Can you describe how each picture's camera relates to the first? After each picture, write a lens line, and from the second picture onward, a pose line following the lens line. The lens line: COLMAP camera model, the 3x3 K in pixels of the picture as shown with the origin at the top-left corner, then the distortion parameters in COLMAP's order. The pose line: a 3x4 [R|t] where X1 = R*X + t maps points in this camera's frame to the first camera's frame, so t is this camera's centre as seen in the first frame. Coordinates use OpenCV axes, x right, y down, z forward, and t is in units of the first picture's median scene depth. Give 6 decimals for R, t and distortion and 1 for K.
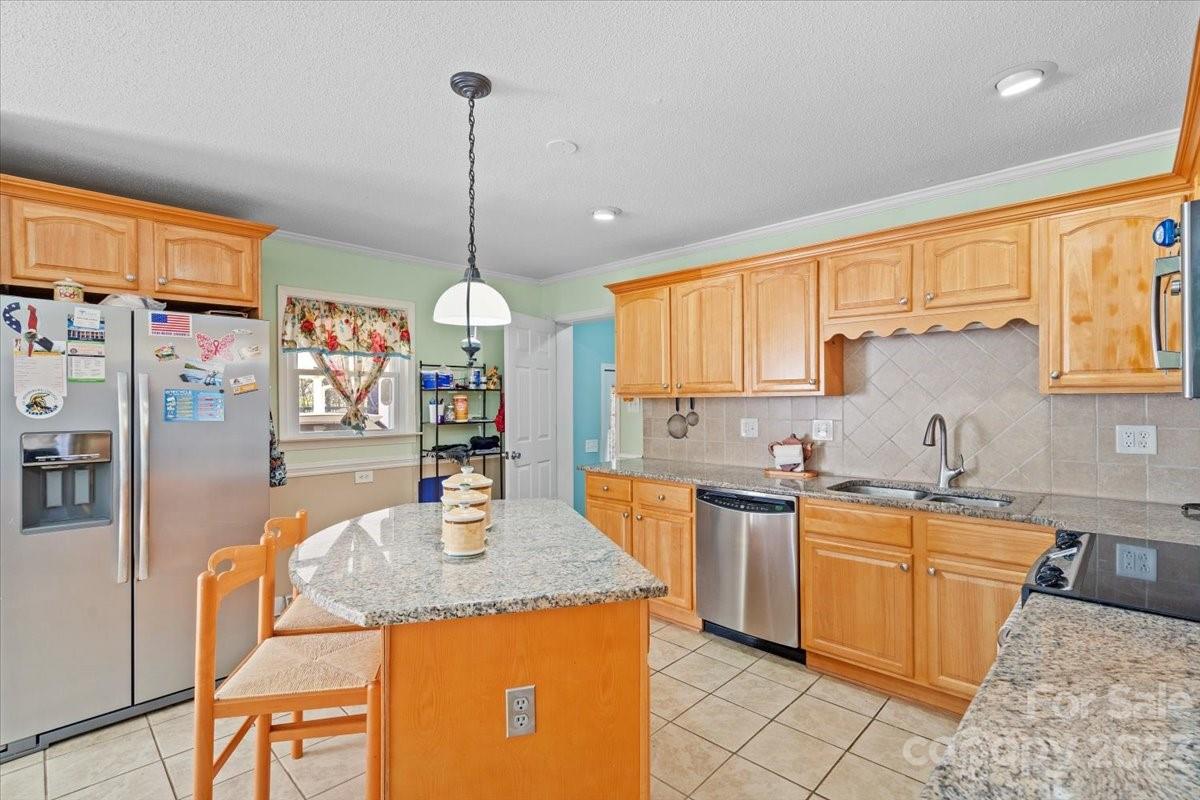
lens RADIAL K [[542.7, 0, 598.5], [0, 542.7, 397.3], [0, 0, 1]] dist [-0.021229, 0.014196]
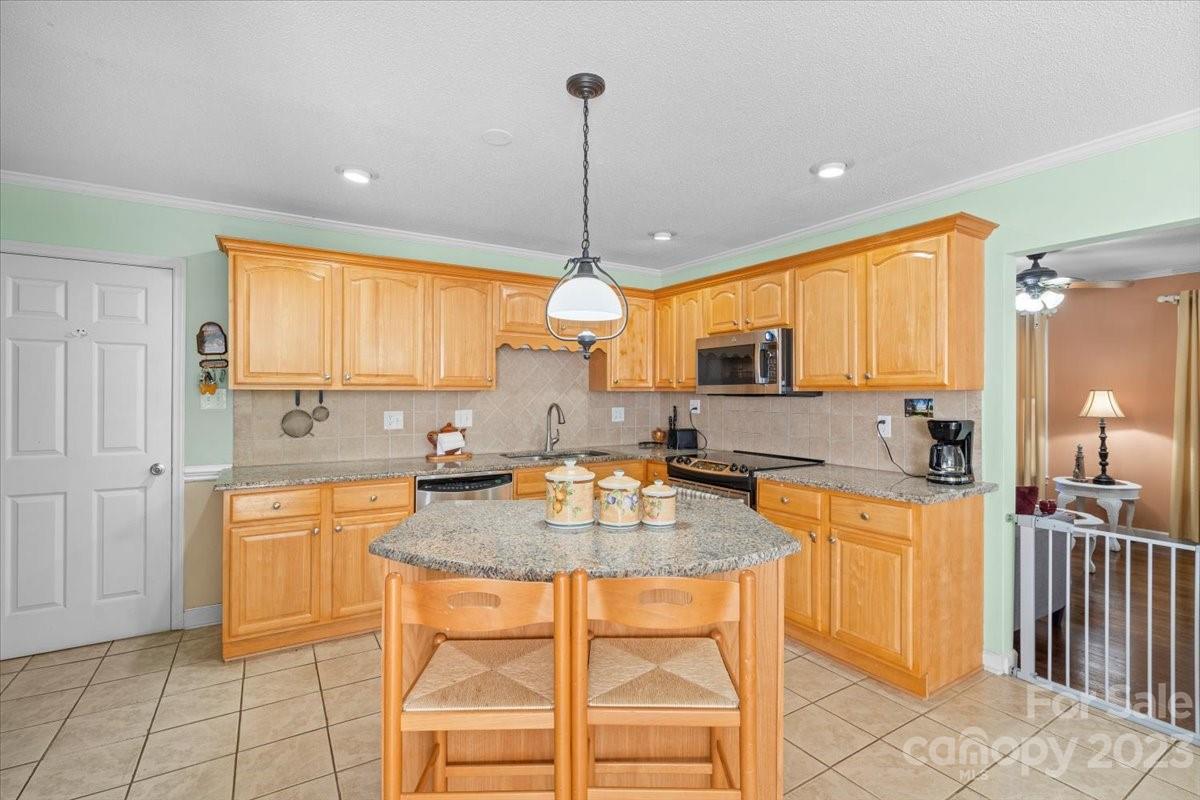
lens RADIAL K [[542.7, 0, 598.5], [0, 542.7, 397.3], [0, 0, 1]] dist [-0.021229, 0.014196]
pose [[0.244613, 0.008855, 0.969580, -0.675150], [0.001643, 0.999953, -0.009547, 0.024701], [-0.969620, 0.003928, 0.244587, 0.401692]]
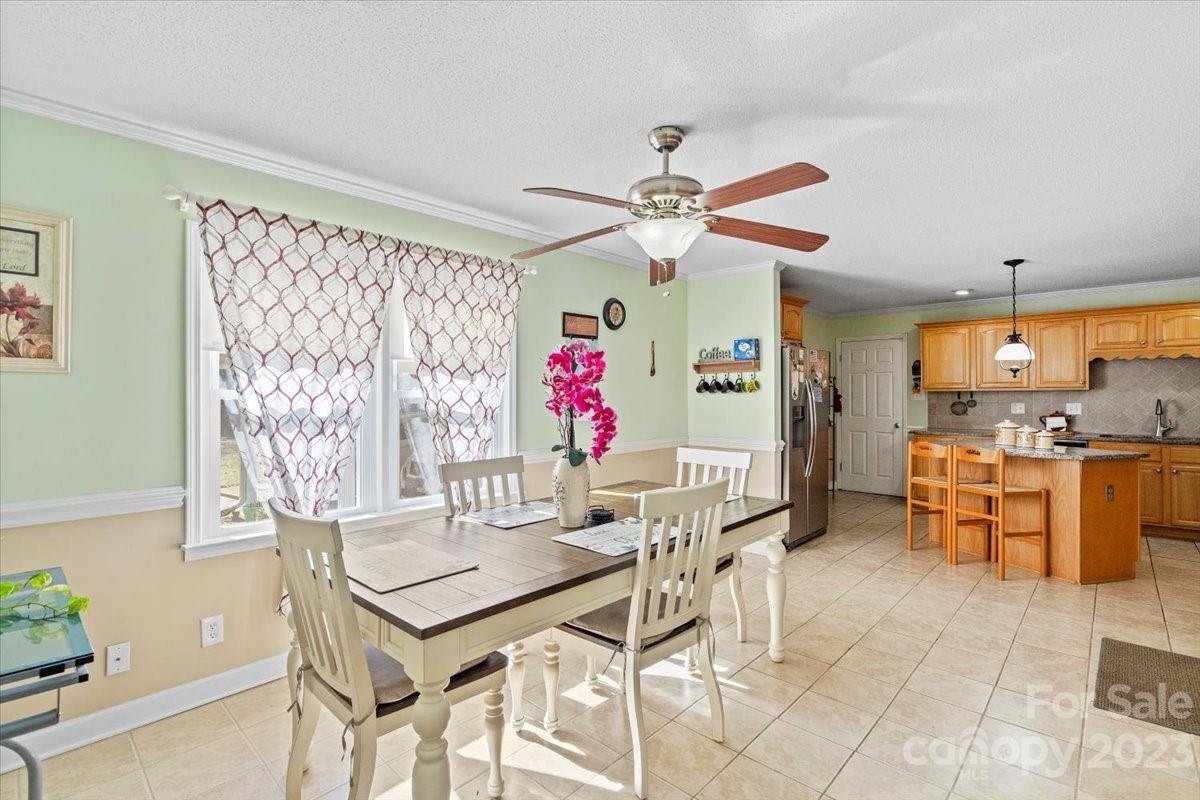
lens RADIAL K [[542.7, 0, 598.5], [0, 542.7, 397.3], [0, 0, 1]] dist [-0.021229, 0.014196]
pose [[0.999960, 0.008099, 0.003682, -1.164342], [-0.008077, 0.999949, -0.006050, 0.045863], [-0.003731, 0.006020, 0.999975, -0.783691]]
